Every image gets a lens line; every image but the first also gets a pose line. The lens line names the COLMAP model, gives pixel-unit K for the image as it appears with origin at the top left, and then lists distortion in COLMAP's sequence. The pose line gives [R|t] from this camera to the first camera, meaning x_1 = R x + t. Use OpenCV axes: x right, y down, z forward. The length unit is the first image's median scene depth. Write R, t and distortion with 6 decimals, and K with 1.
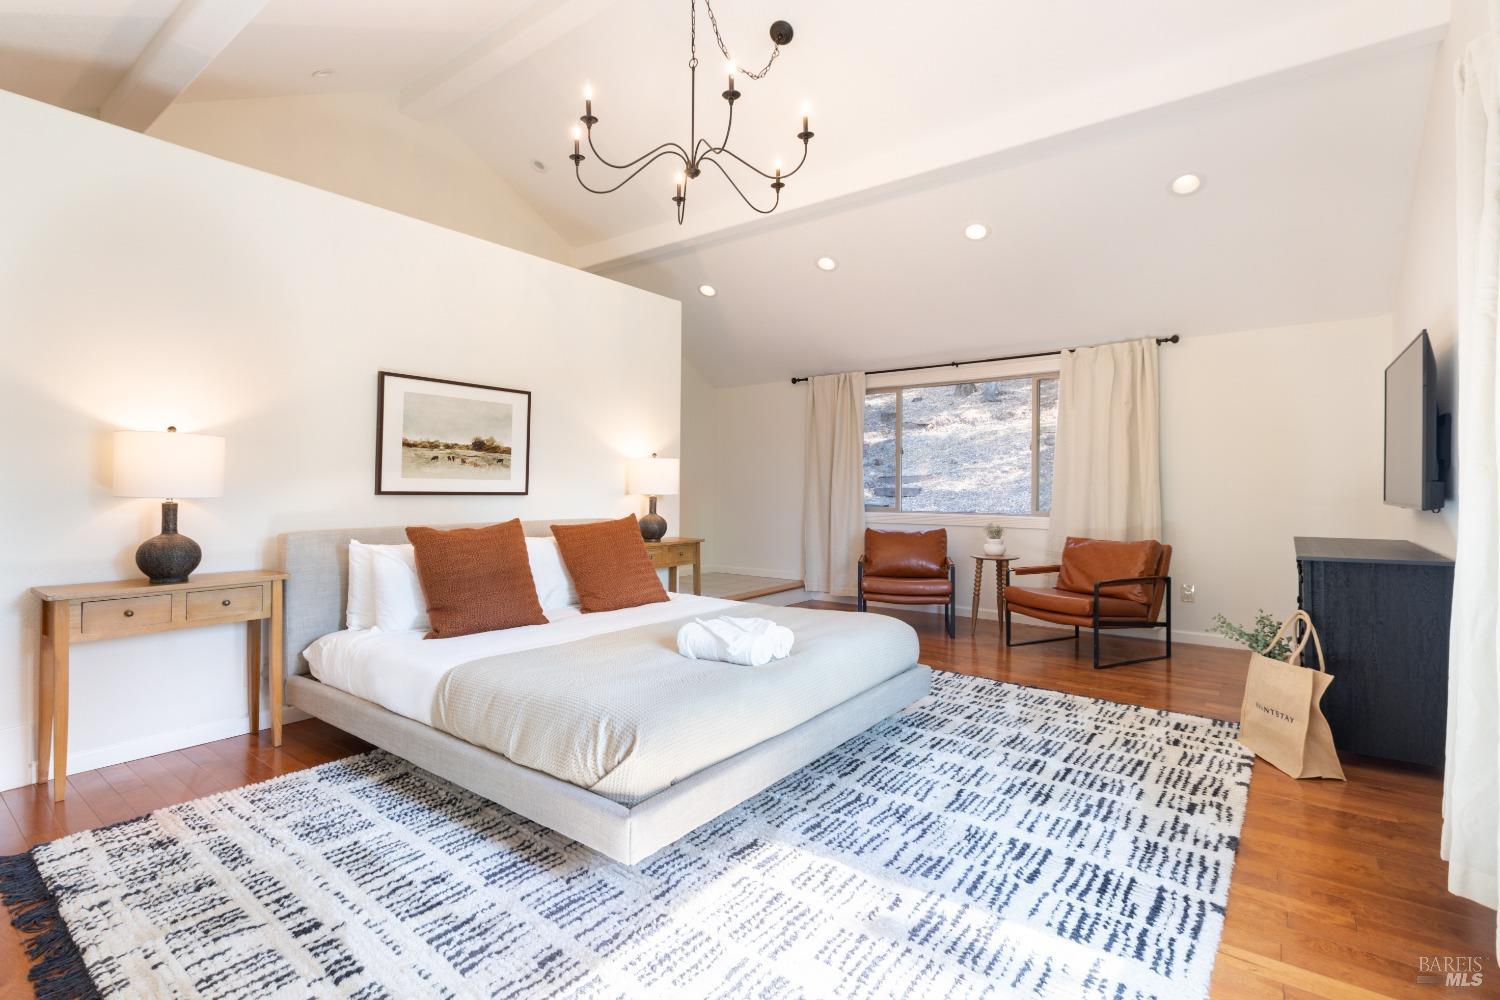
lens RADIAL K [[688.4, 0, 720.8], [0, 688.4, 484.1], [0, 0, 1]] dist [0.004796, -0.000176]
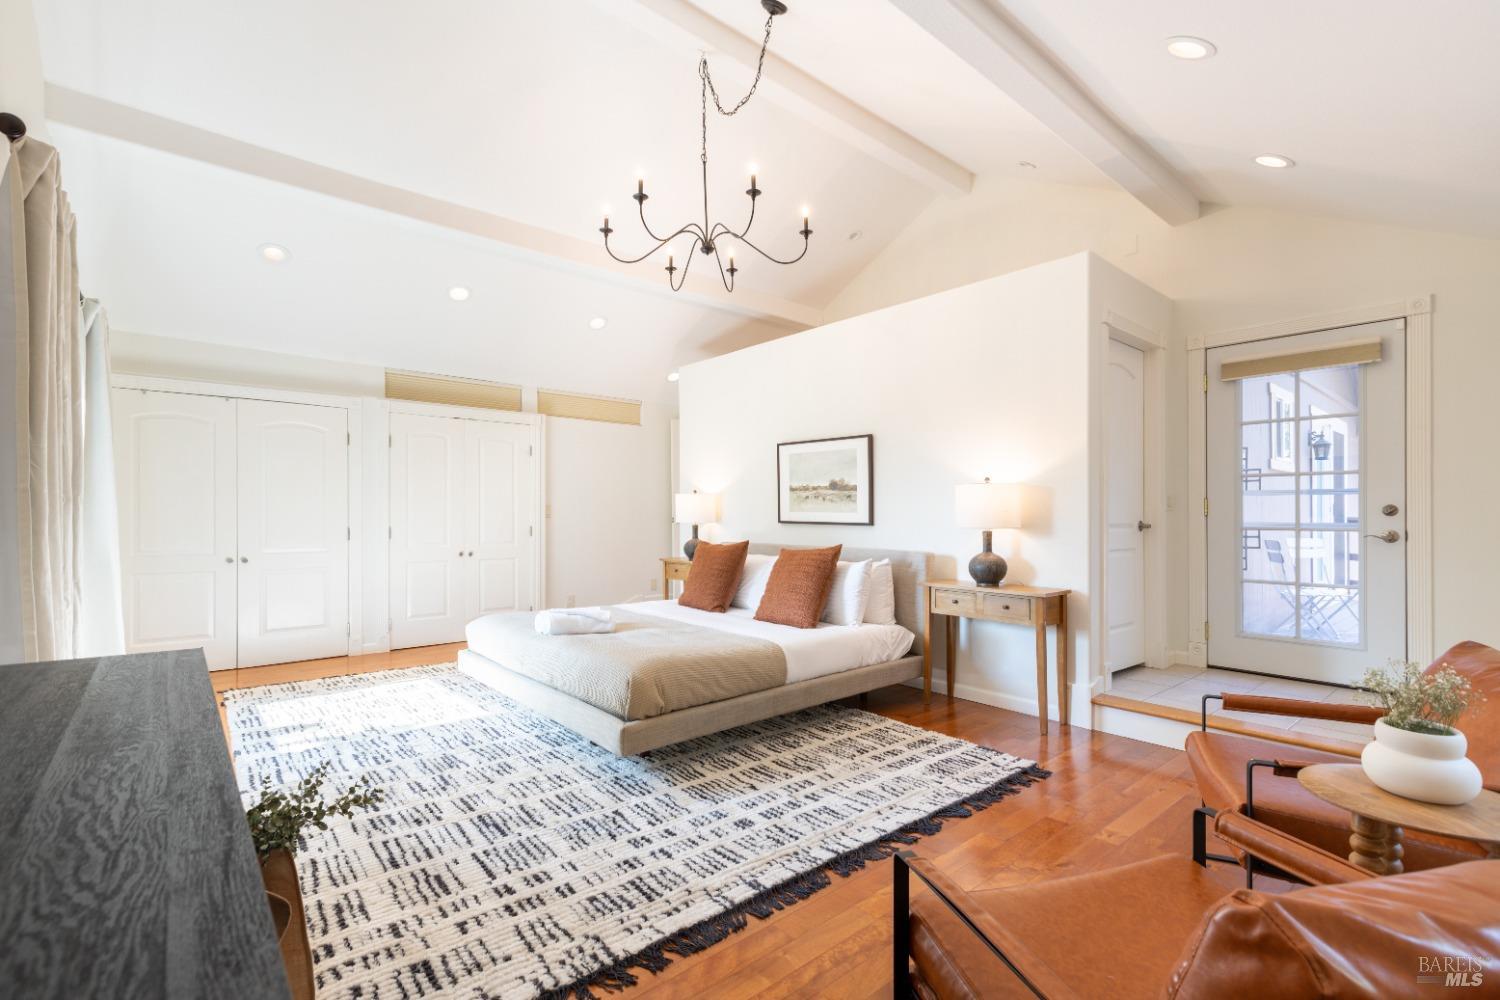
lens RADIAL K [[688.4, 0, 756.2], [0, 688.4, 508.6], [0, 0, 1]] dist [0.004796, -0.000176]
pose [[-0.179539, -0.016052, -0.983620, 1.036387], [-0.001048, 0.999869, -0.016126, 0.007813], [0.983750, -0.001865, -0.179533, 1.220254]]
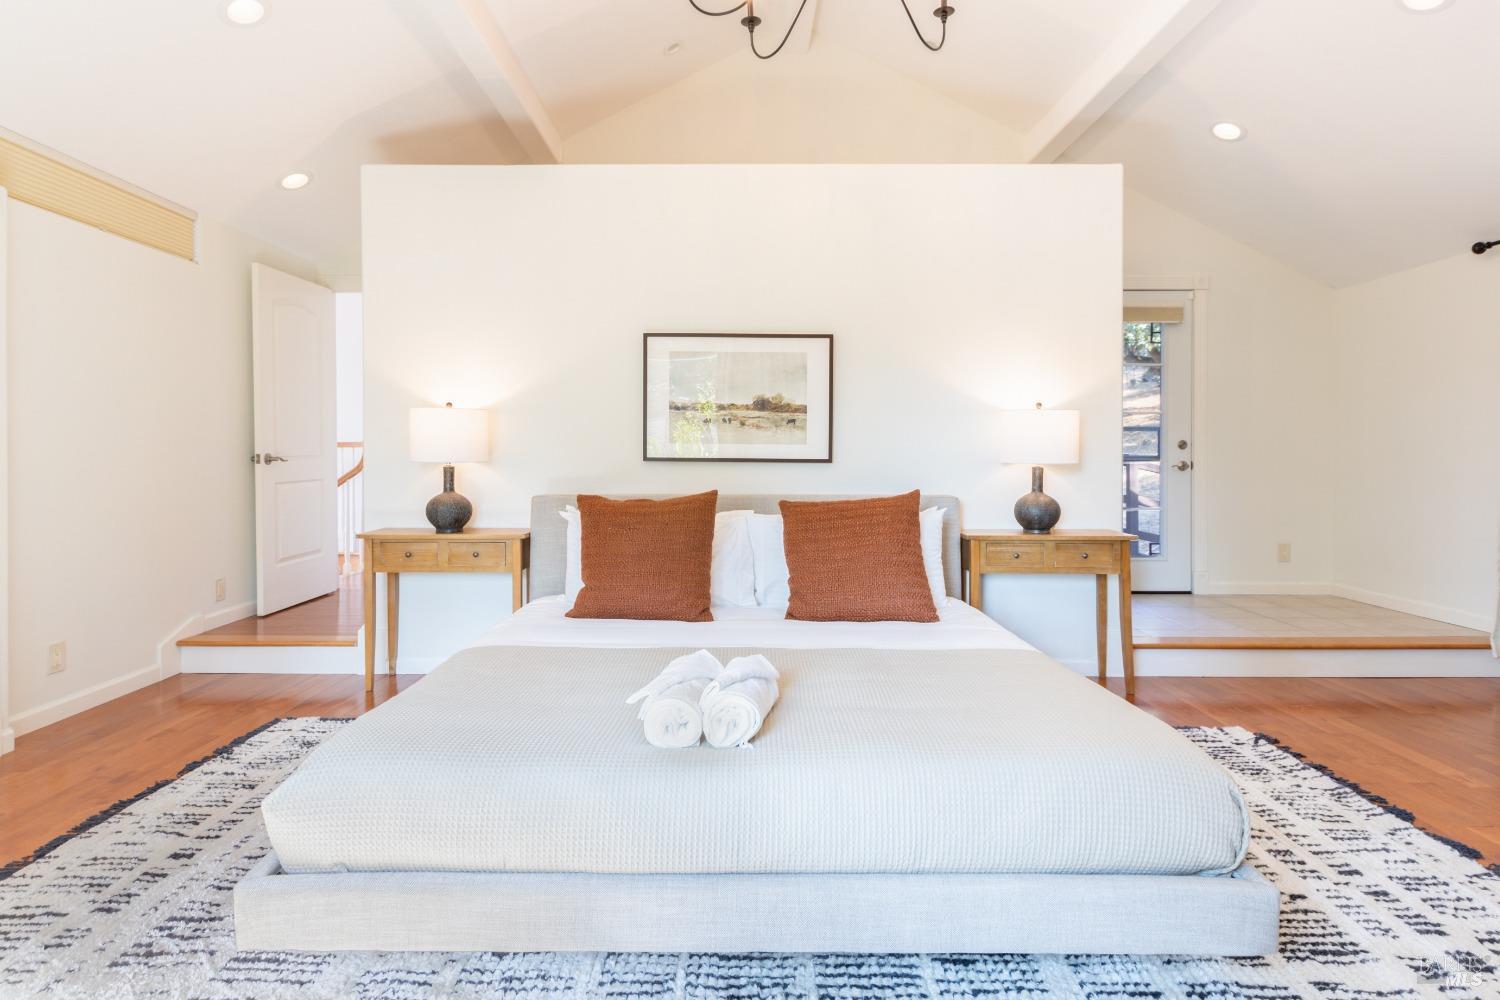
lens RADIAL K [[759.1, 0, 757.0], [0, 759.1, 454.1], [0, 0, 1]] dist [0.000614, 0.001002]
pose [[0.627258, -0.002859, -0.778806, 0.428045], [0.004755, 0.999989, 0.000159, 0.006198], [0.778797, -0.003803, 0.627264, 0.449907]]
